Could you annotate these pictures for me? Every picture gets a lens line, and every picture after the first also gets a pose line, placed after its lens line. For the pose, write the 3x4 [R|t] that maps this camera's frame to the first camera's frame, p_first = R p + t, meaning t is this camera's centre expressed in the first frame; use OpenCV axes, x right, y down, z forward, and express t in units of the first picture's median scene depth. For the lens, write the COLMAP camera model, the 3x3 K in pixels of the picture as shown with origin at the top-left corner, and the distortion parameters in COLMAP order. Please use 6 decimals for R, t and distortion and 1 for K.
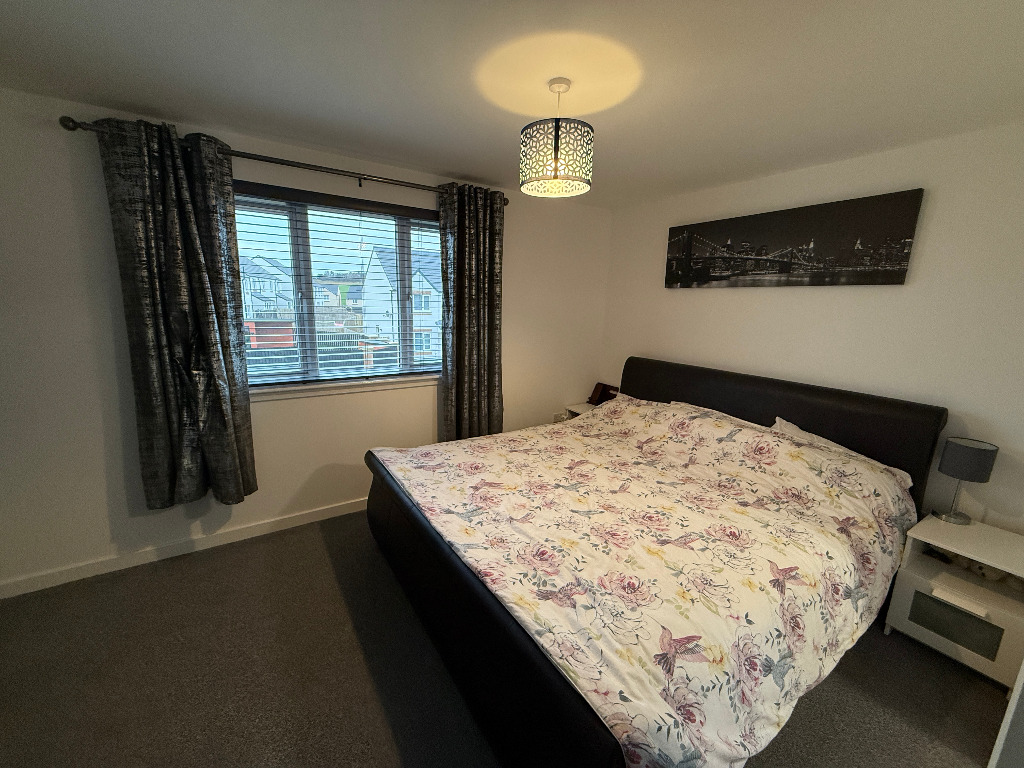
lens RADIAL K [[406.1, 0, 508.0], [0, 406.1, 383.8], [0, 0, 1]] dist [-0.000619, -0.000716]
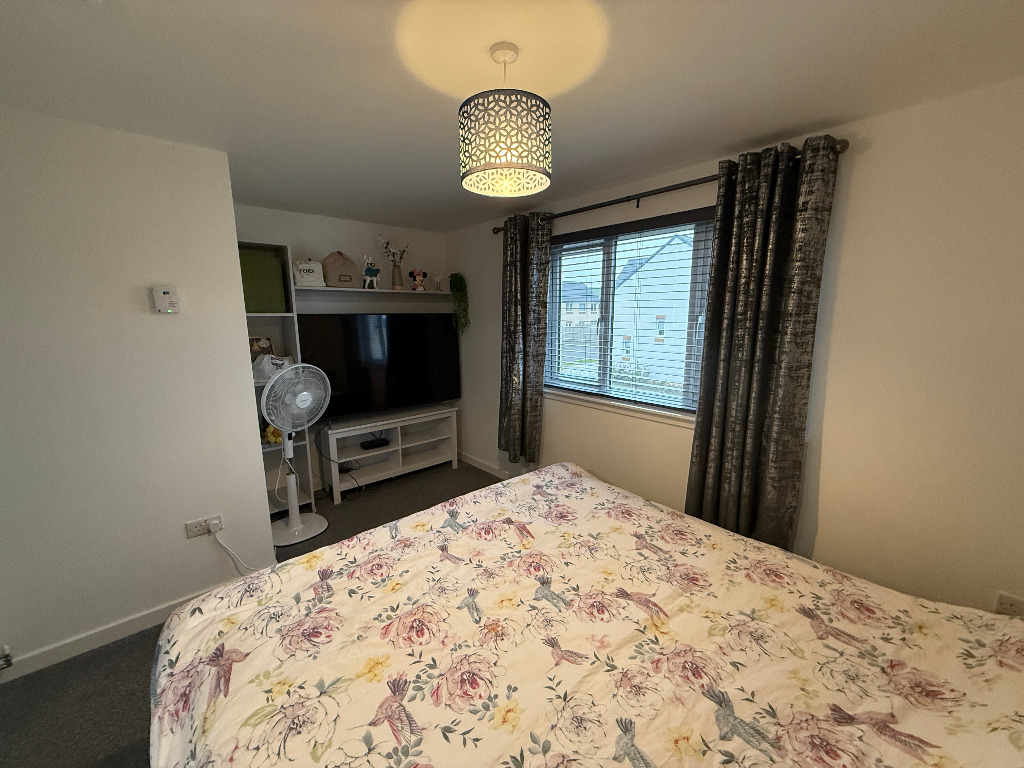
lens RADIAL K [[406.1, 0, 513.4], [0, 406.1, 387.3], [0, 0, 1]] dist [-0.000619, -0.000716]
pose [[0.147060, 0.151841, -0.977404, 0.640744], [-0.192270, 0.973687, 0.122335, -0.131501], [0.970261, 0.169935, 0.172385, 0.642783]]
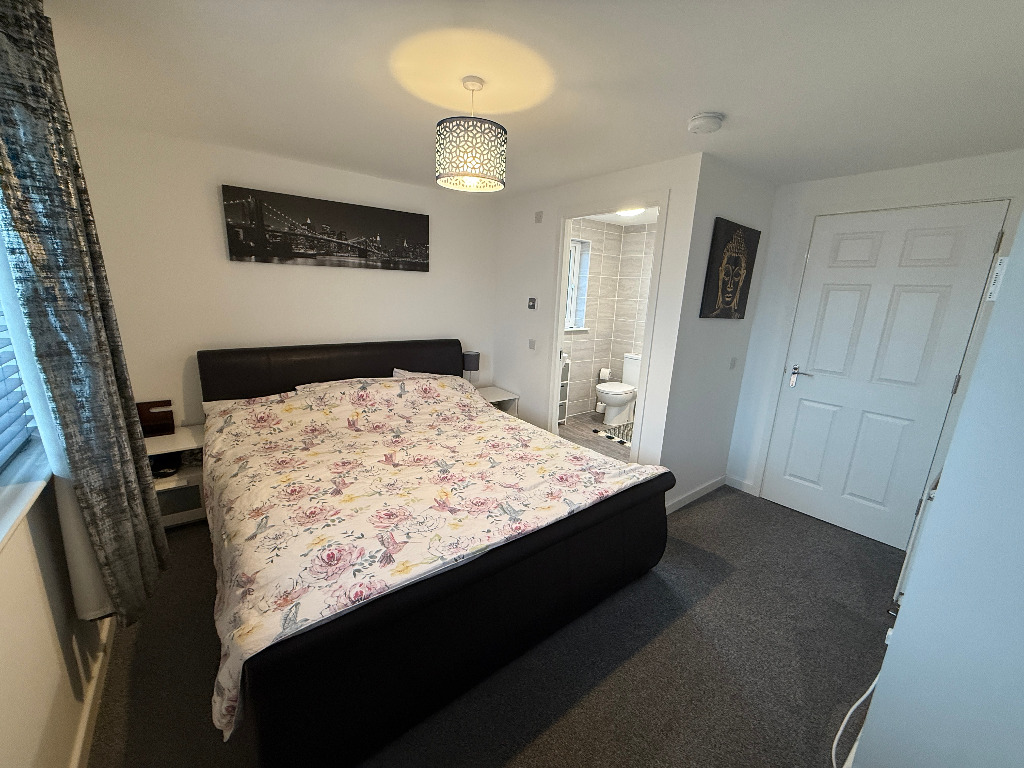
lens RADIAL K [[406.1, 0, 512.8], [0, 406.1, 383.1], [0, 0, 1]] dist [-0.000619, -0.000716]
pose [[-0.083212, -0.258253, 0.962487, -0.693893], [0.158252, 0.950156, 0.268627, -0.176607], [-0.983886, 0.174669, -0.038196, 0.694395]]
